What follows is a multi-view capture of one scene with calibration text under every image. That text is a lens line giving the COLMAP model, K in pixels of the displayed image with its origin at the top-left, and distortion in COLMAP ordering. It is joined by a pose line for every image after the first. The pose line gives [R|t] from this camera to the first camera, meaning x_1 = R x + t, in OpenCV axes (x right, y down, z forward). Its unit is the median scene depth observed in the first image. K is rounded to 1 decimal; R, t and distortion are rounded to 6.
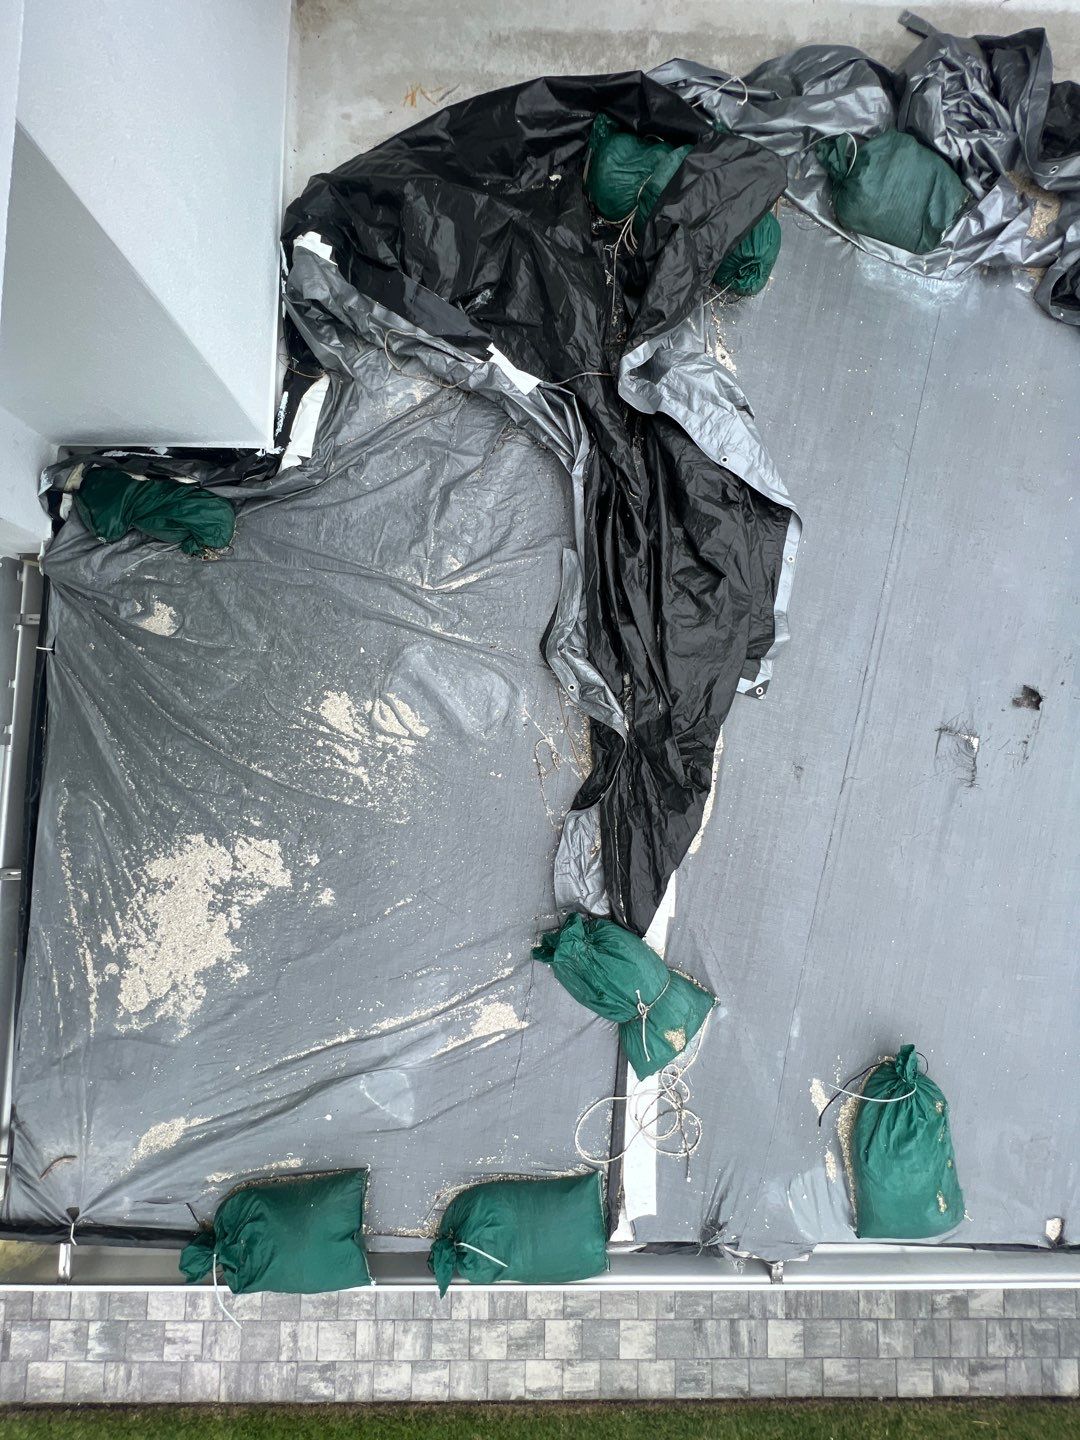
lens RADIAL K [[575.8, 0, 540.0], [0, 575.8, 720.0], [0, 0, 1]] dist [-0.000746, -0.000145]
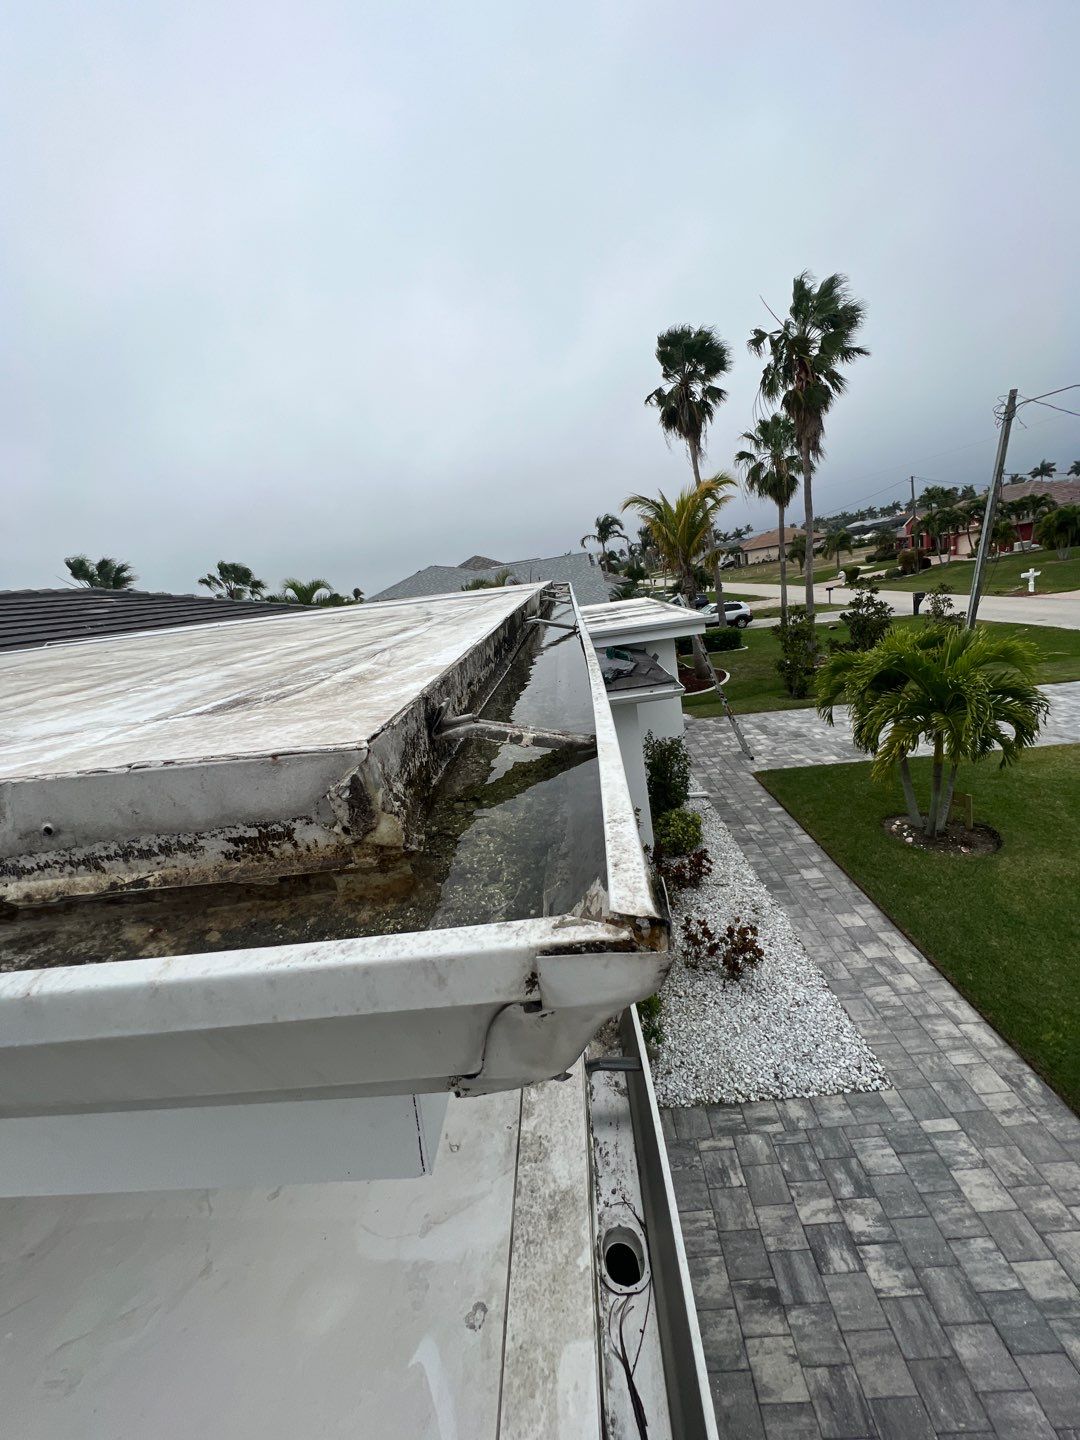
lens RADIAL K [[571.7, 0, 542.4], [0, 571.7, 715.6], [0, 0, 1]] dist [-0.000939, -0.000296]
pose [[0.020668, -0.250539, 0.967886, -1.258820], [0.997540, -0.059687, -0.036751, 0.321040], [0.066978, 0.966265, 0.248690, 0.000190]]
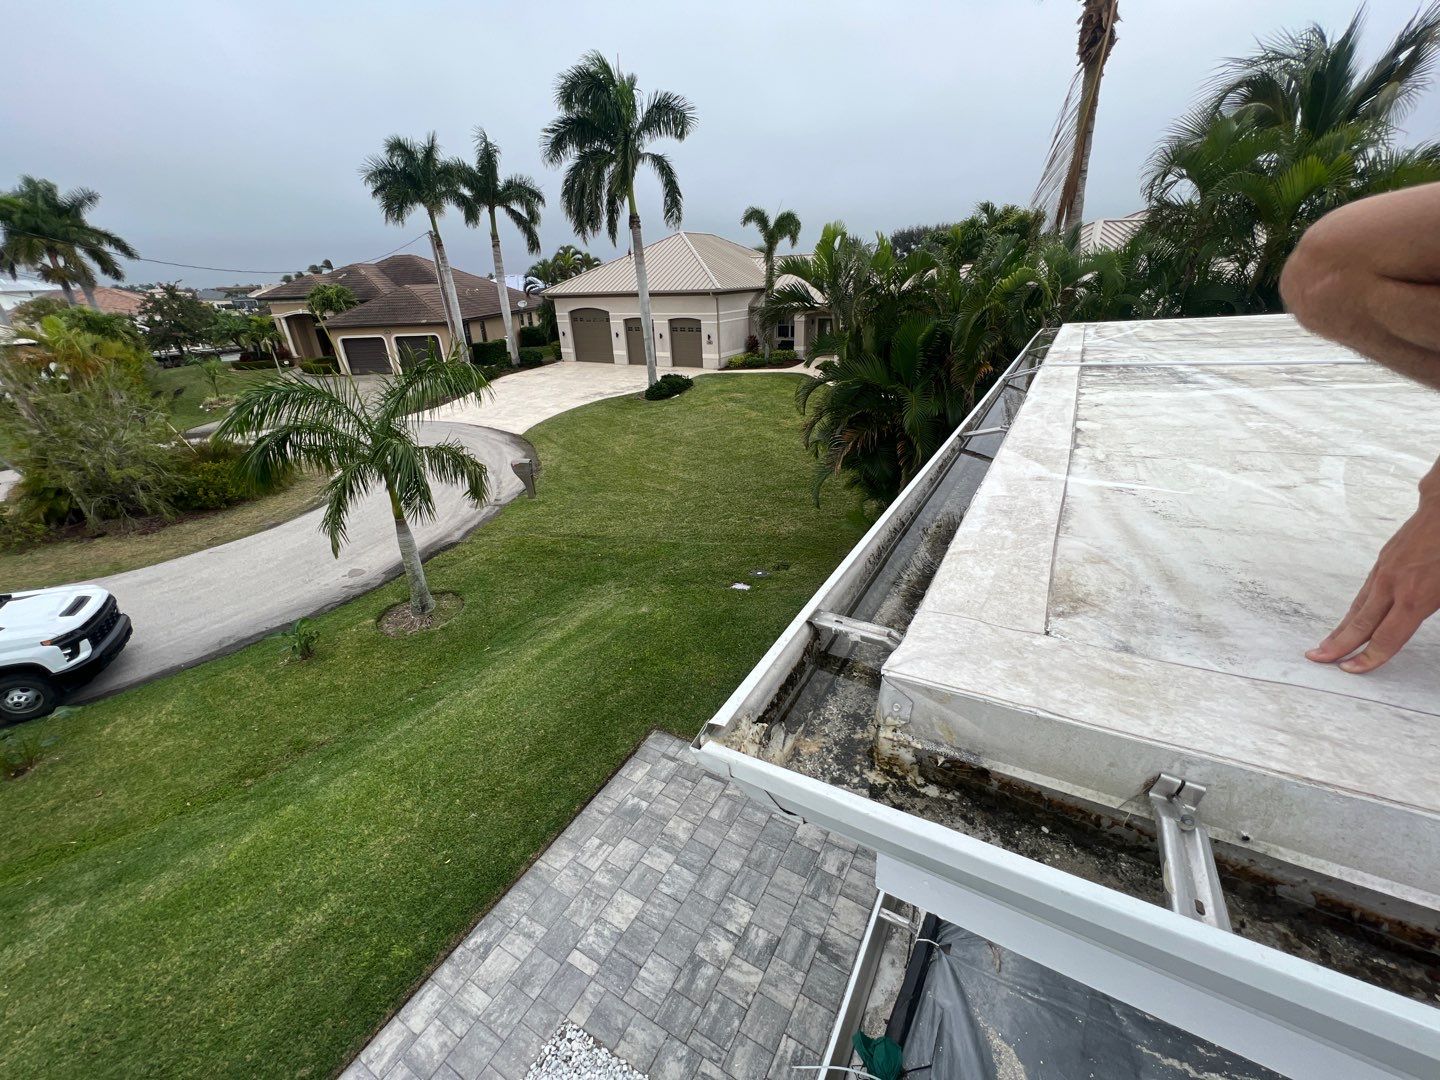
lens RADIAL K [[575.8, 0, 720.0], [0, 575.8, 540.0], [0, 0, 1]] dist [-0.000746, -0.000145]
pose [[-0.488306, 0.366071, -0.792180, -0.012392], [-0.865646, -0.088222, 0.492823, 0.284322], [0.110521, 0.926396, 0.359967, -0.052598]]
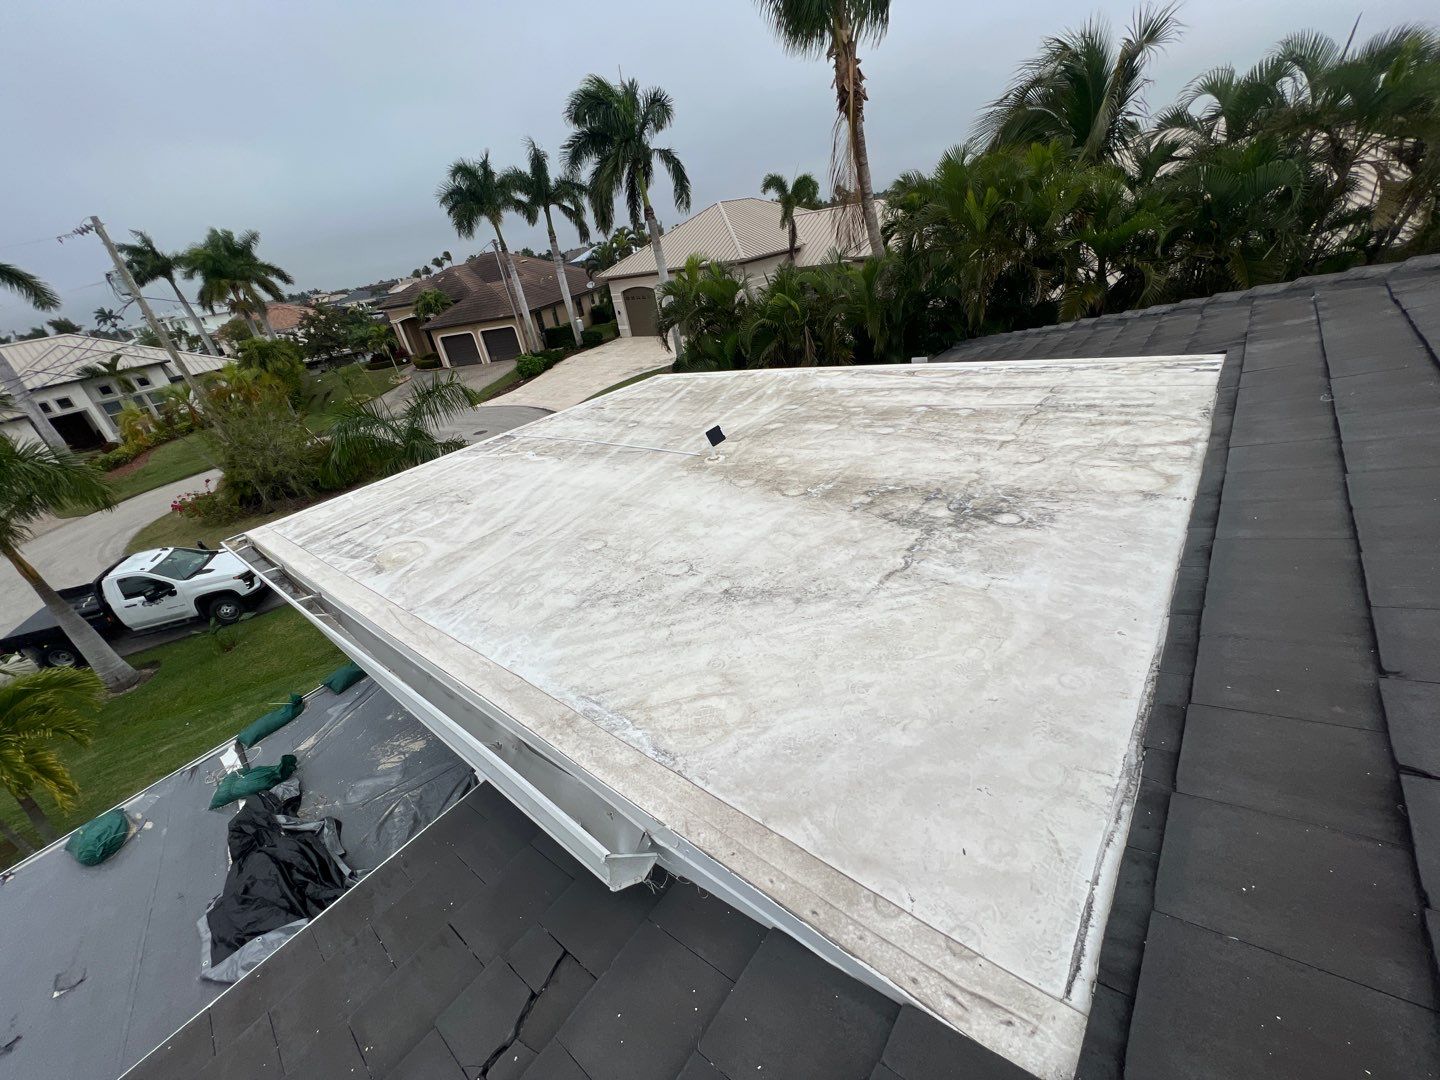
lens RADIAL K [[571.7, 0, 720.0], [0, 571.7, 540.0], [0, 0, 1]] dist [-0.000939, -0.000296]
pose [[-0.613247, 0.447226, -0.651089, 0.018898], [-0.758959, -0.105208, 0.642582, -0.978154], [0.218880, 0.888212, 0.403945, -0.183636]]
